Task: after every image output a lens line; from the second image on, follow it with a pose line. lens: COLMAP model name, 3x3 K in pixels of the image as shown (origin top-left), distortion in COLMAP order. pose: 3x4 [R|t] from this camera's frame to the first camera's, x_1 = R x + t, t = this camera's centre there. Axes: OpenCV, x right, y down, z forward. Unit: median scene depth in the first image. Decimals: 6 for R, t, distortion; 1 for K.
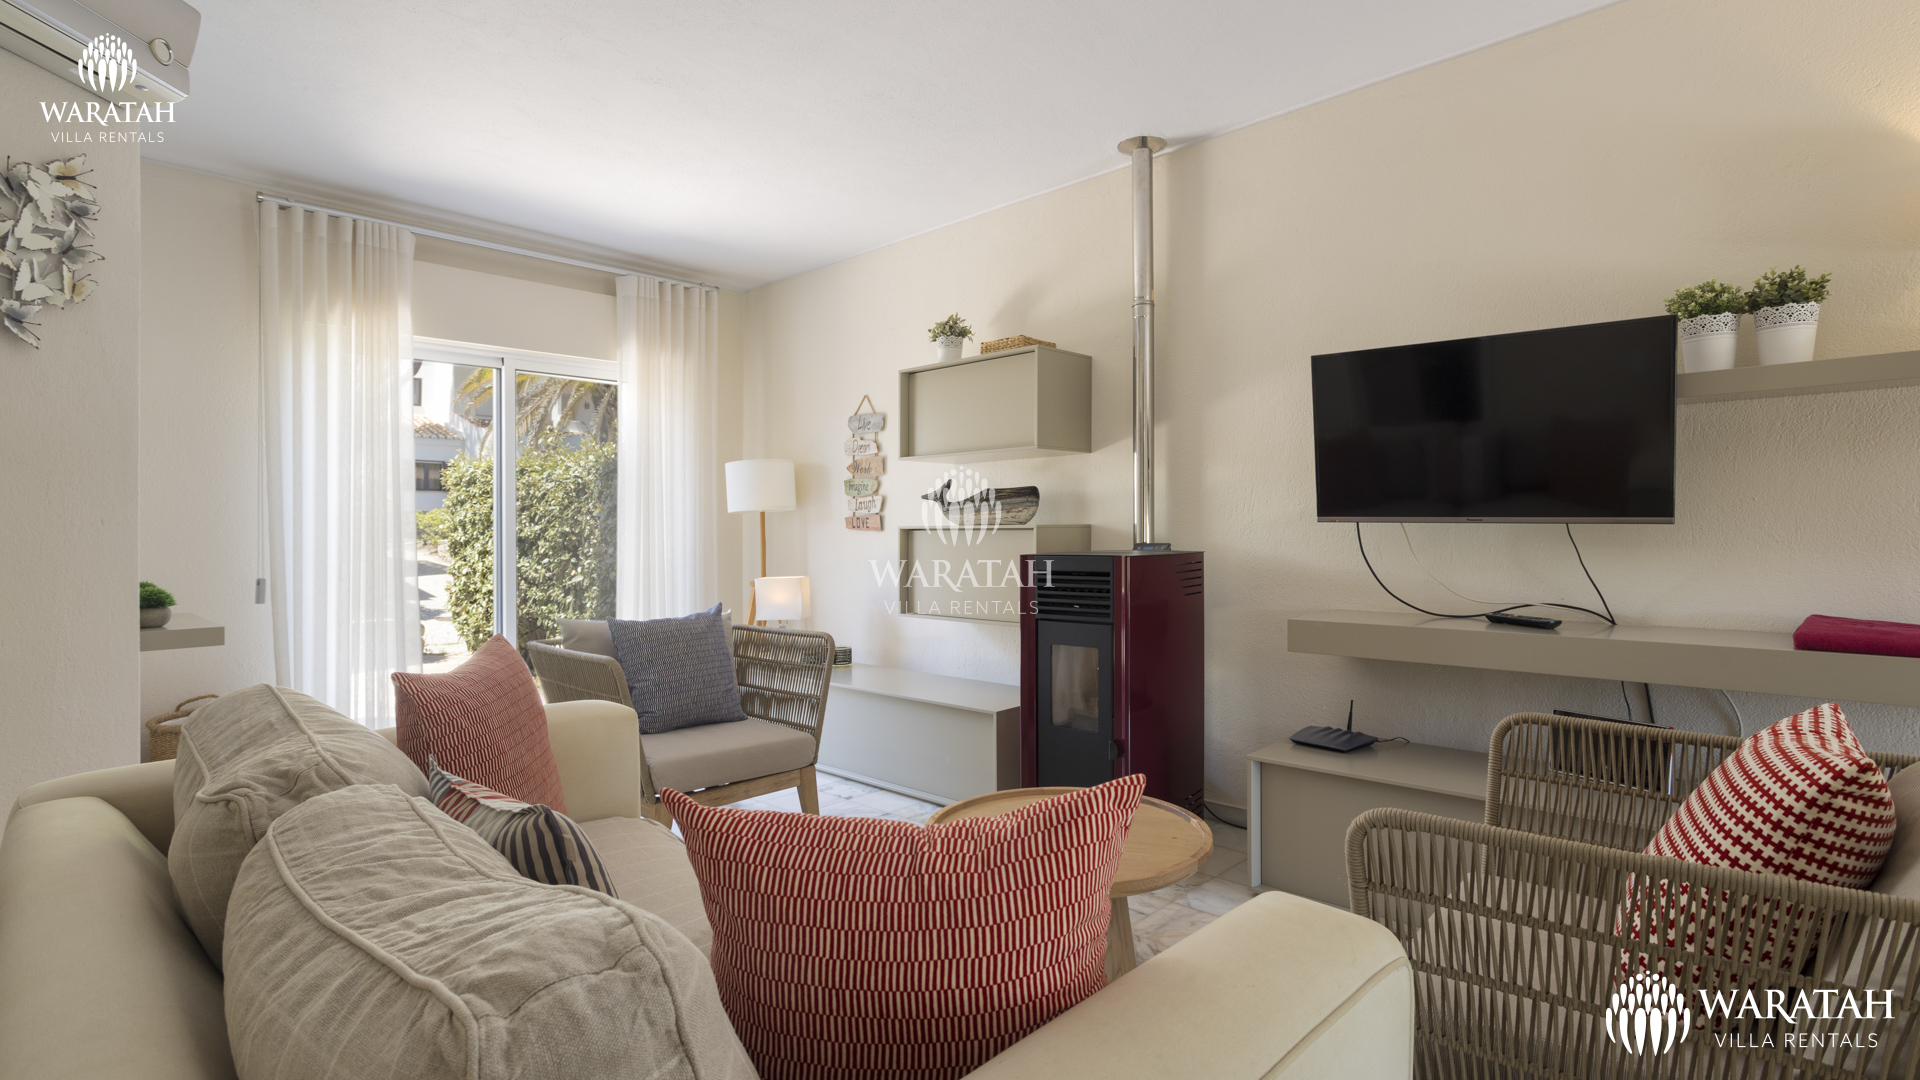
lens RADIAL K [[930.9, 0, 959.8], [0, 930.9, 535.0], [0, 0, 1]] dist [-0.002565, -0.000723]
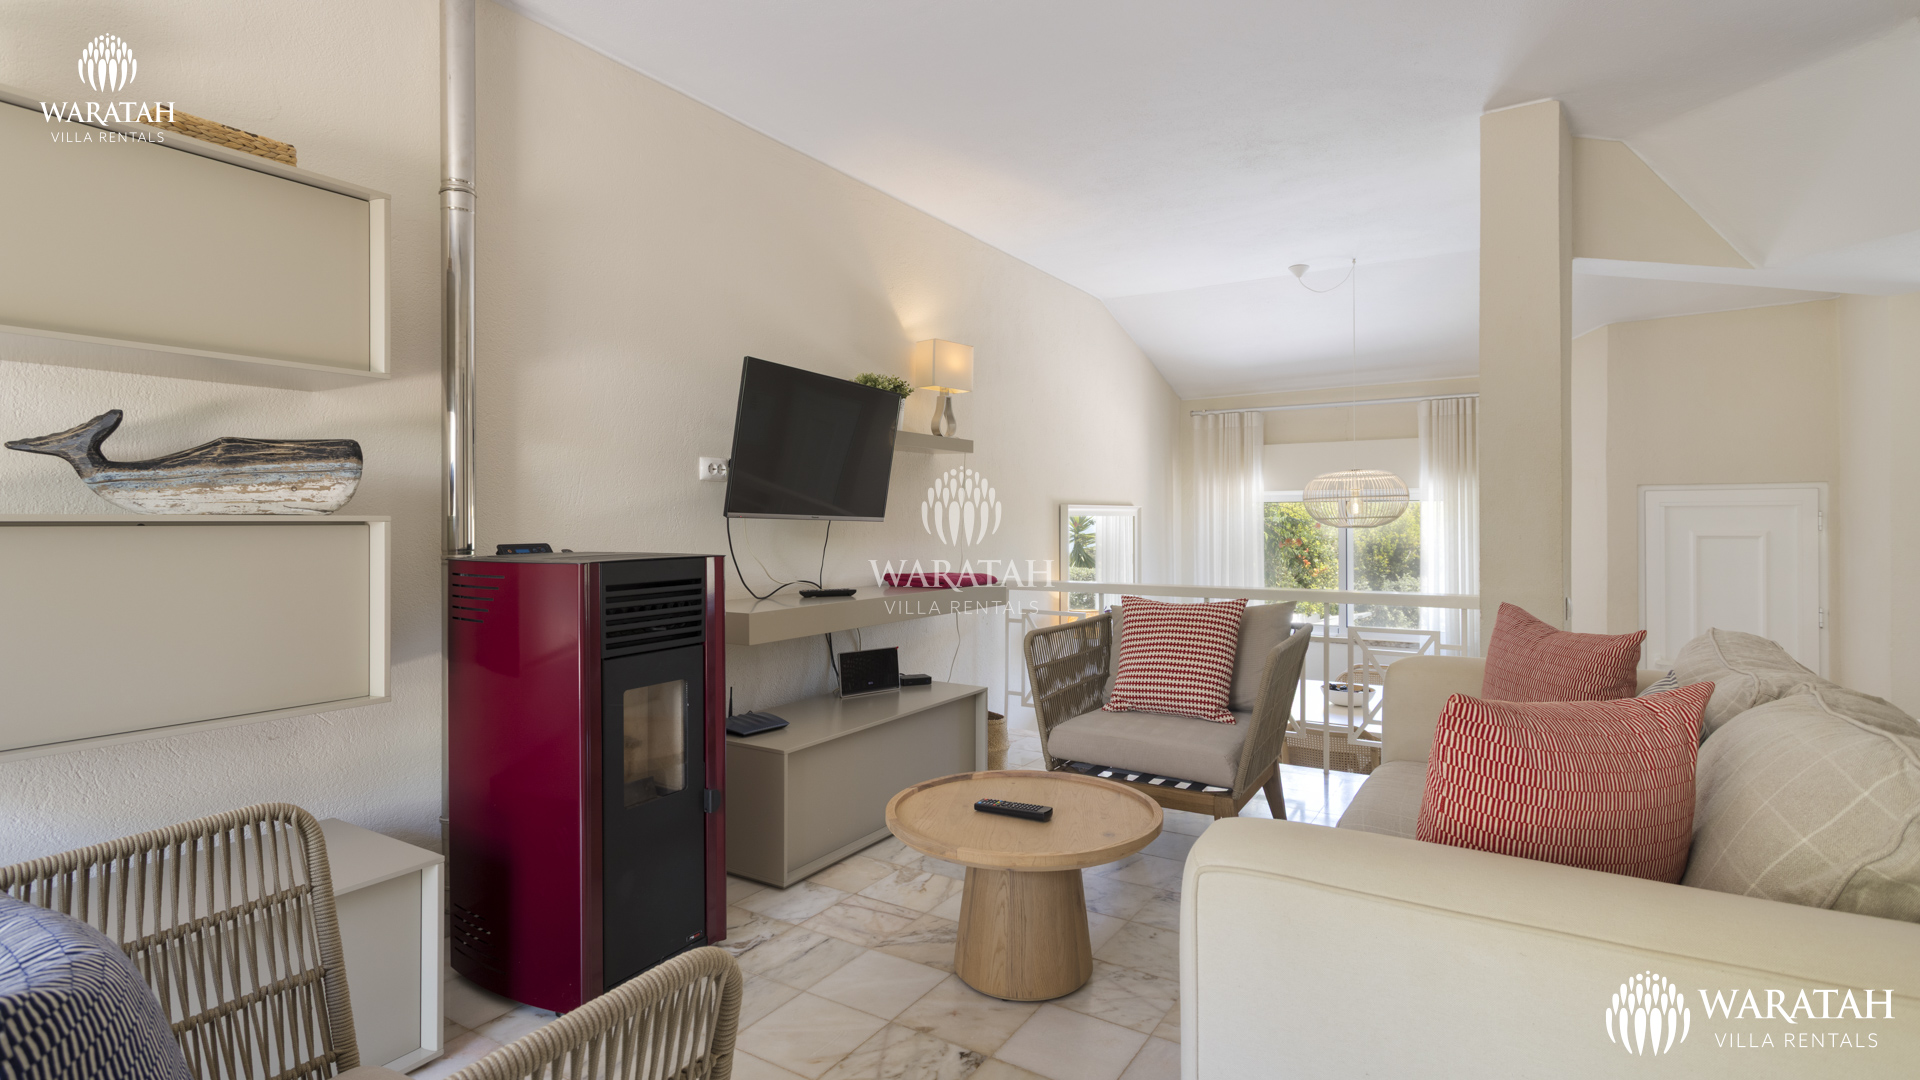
lens RADIAL K [[930.9, 0, 959.0], [0, 930.9, 532.3], [0, 0, 1]] dist [-0.002565, -0.000723]
pose [[-0.209686, -0.001578, 0.977768, -0.716006], [0.015128, 0.999874, 0.004858, 0.000199], [-0.977652, 0.015811, -0.209636, 1.034977]]
